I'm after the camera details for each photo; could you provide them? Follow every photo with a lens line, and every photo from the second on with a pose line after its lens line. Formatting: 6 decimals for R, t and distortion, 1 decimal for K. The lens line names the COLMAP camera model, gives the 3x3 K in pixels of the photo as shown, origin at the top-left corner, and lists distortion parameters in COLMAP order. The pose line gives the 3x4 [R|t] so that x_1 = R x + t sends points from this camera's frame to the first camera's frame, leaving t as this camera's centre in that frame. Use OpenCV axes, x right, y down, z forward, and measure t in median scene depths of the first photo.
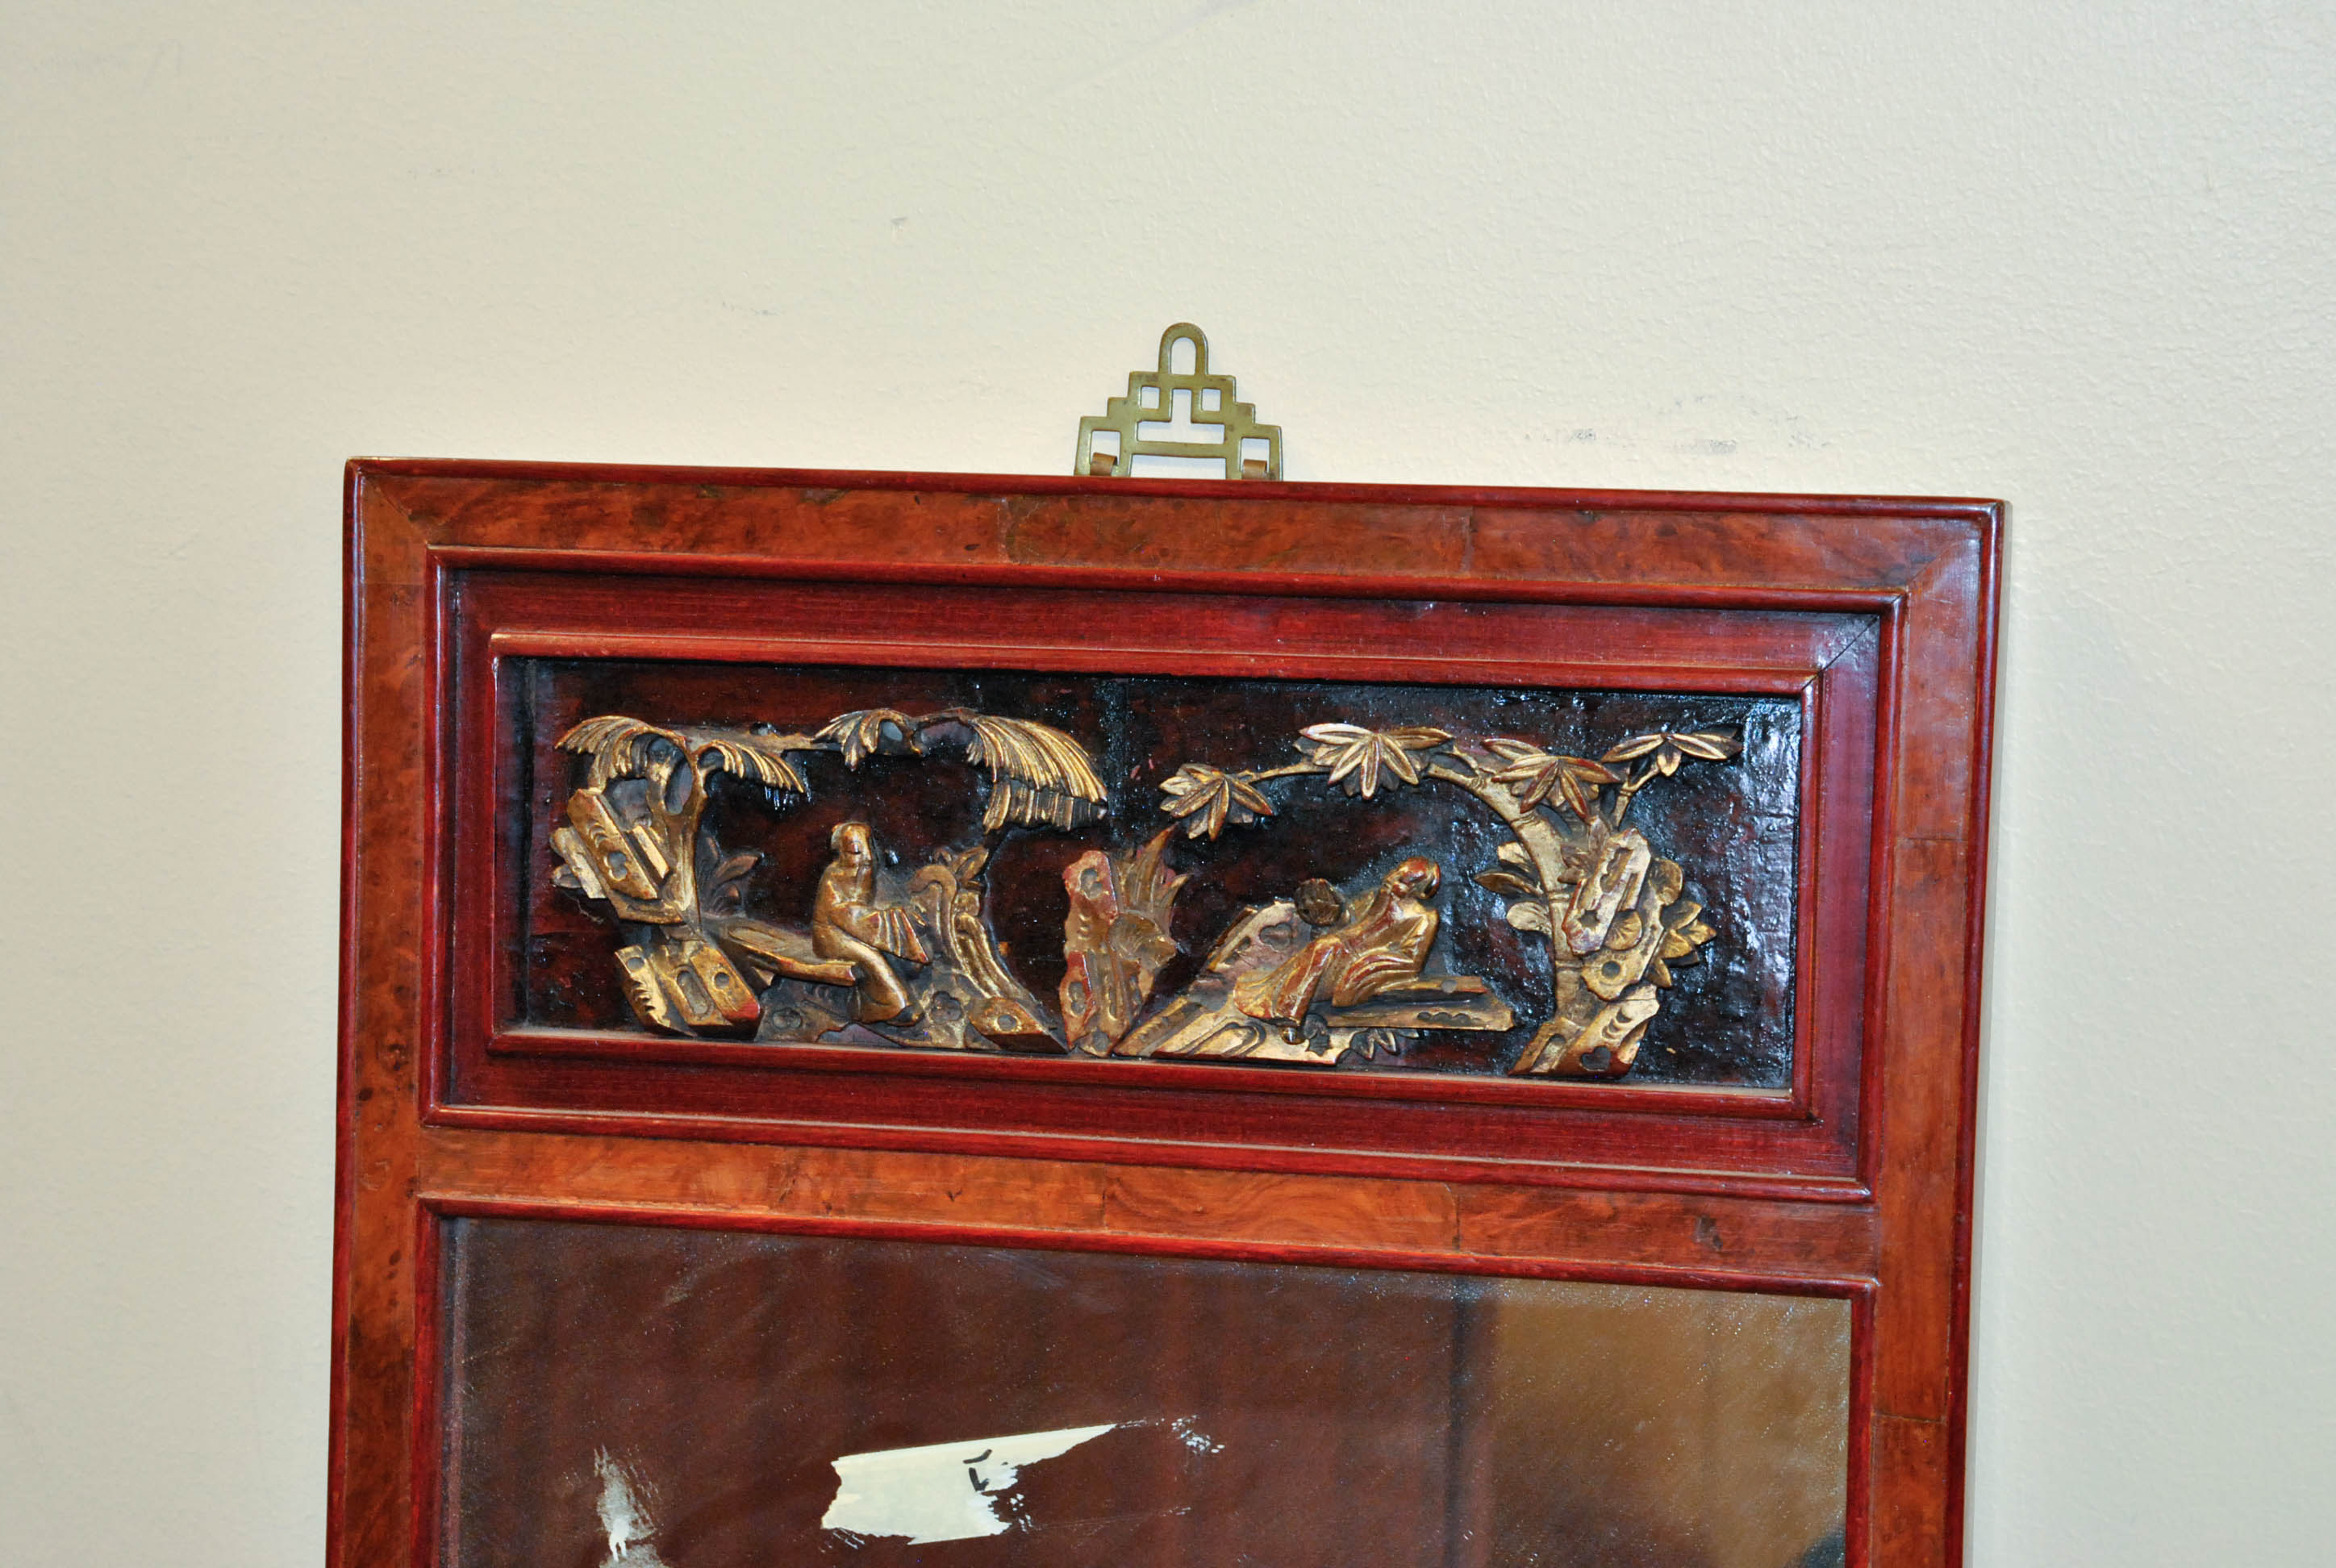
lens RADIAL K [[5244.1, 0, 1168.0], [0, 5244.1, 784.0], [0, 0, 1]] dist [0.064130, 0.132822]
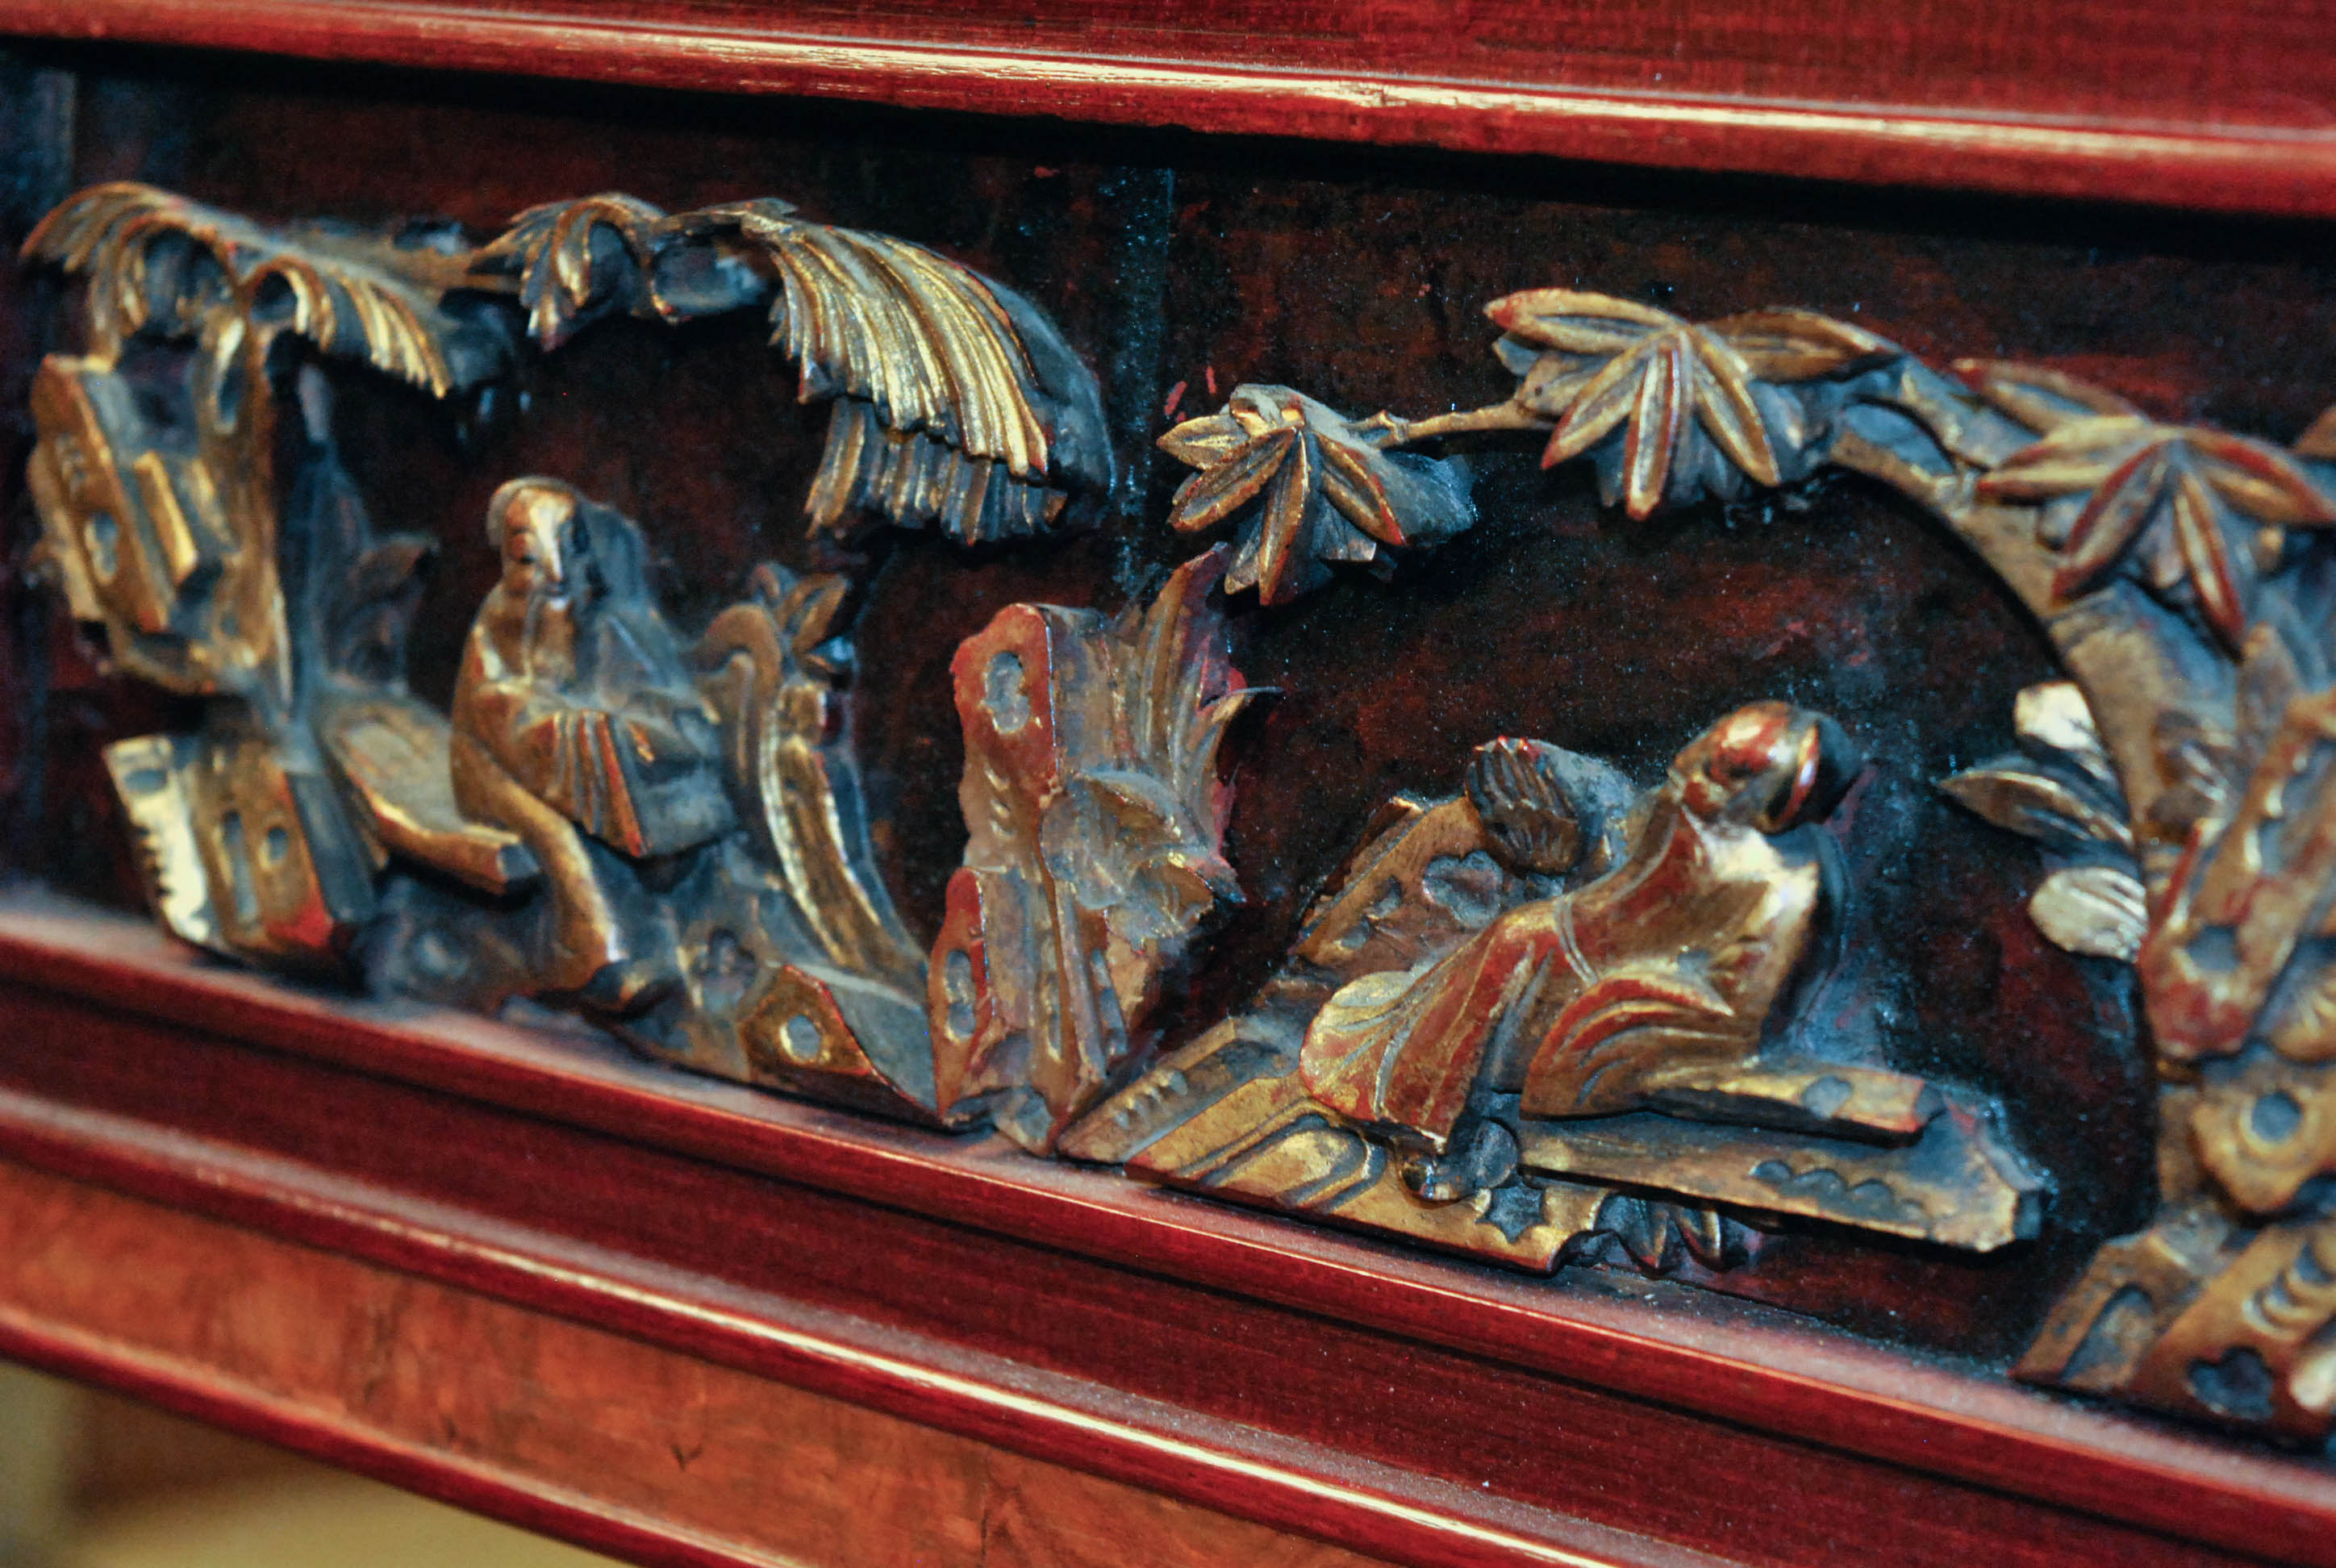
lens RADIAL K [[5244.1, 0, 1168.0], [0, 5244.1, 784.0], [0, 0, 1]] dist [0.064130, 0.132822]
pose [[0.904478, 0.093573, -0.416130, 0.149713], [-0.061629, 0.994071, 0.089578, -0.008384], [0.422044, -0.055376, 0.904882, 0.667324]]
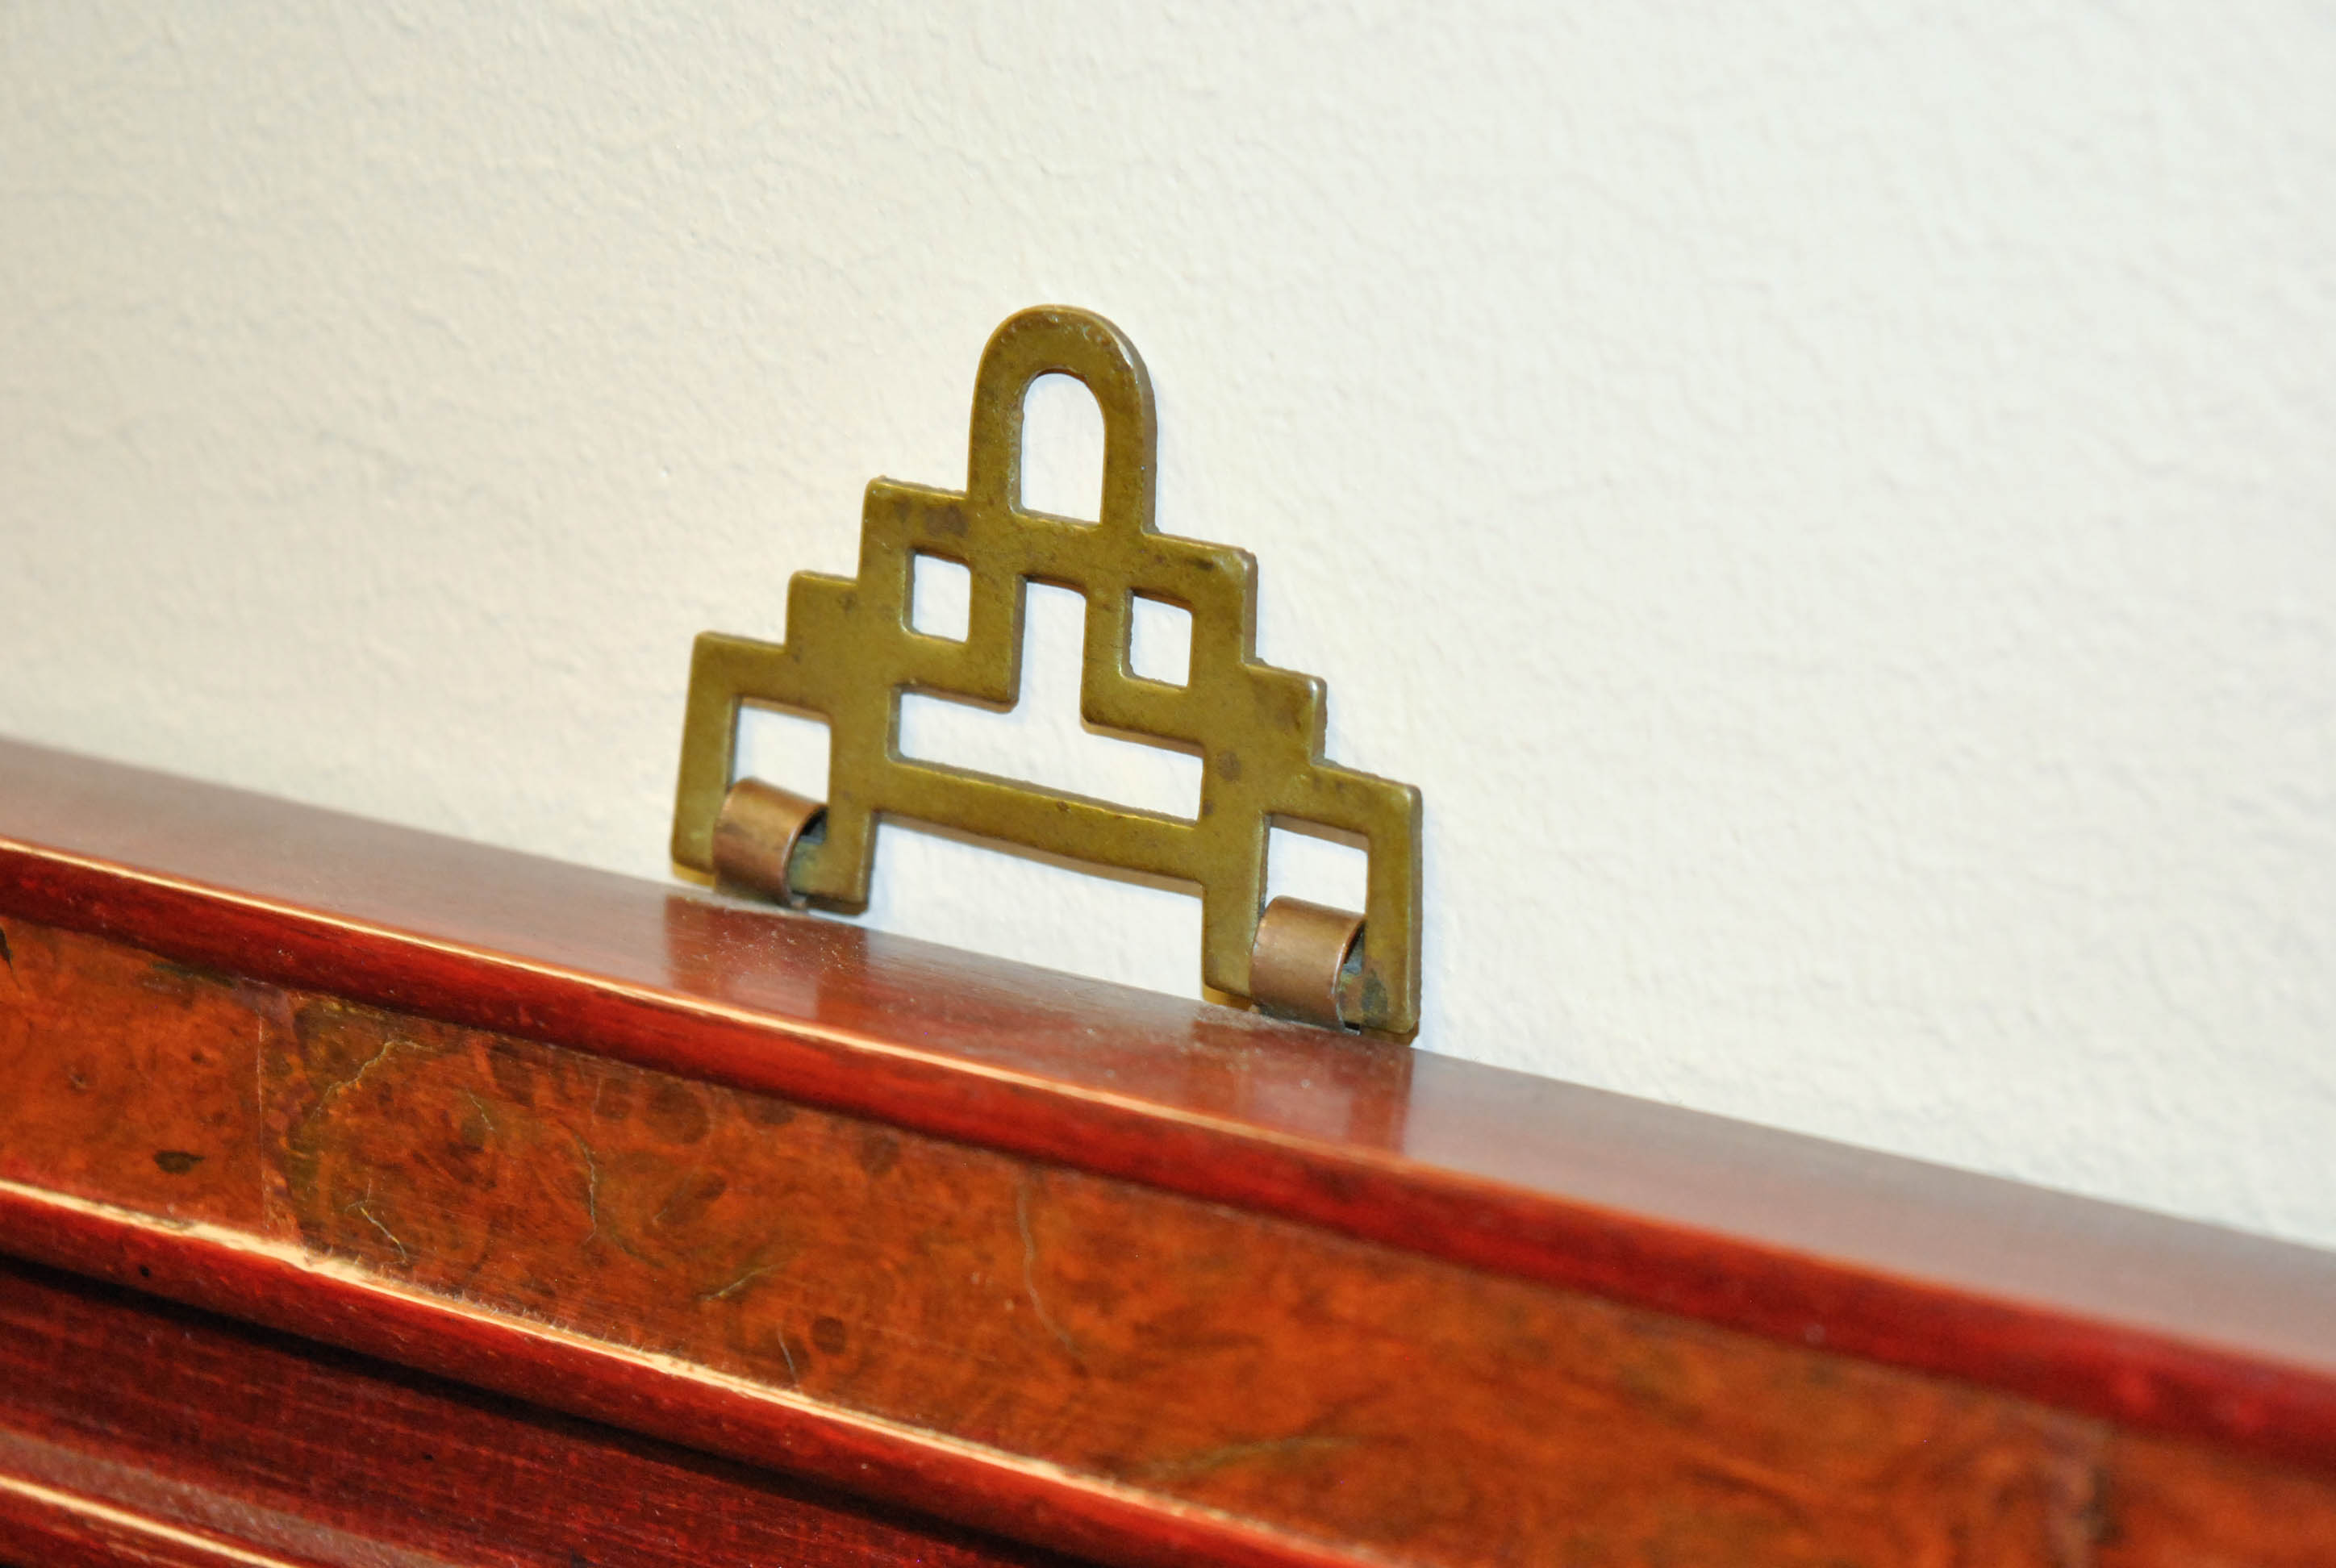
lens RADIAL K [[5244.1, 0, 1168.0], [0, 5244.1, 784.0], [0, 0, 1]] dist [0.064130, 0.132822]
pose [[0.953452, 0.099907, -0.284514, 0.077370], [-0.051329, 0.983521, 0.173354, -0.108630], [0.297145, -0.150681, 0.942868, 0.777076]]
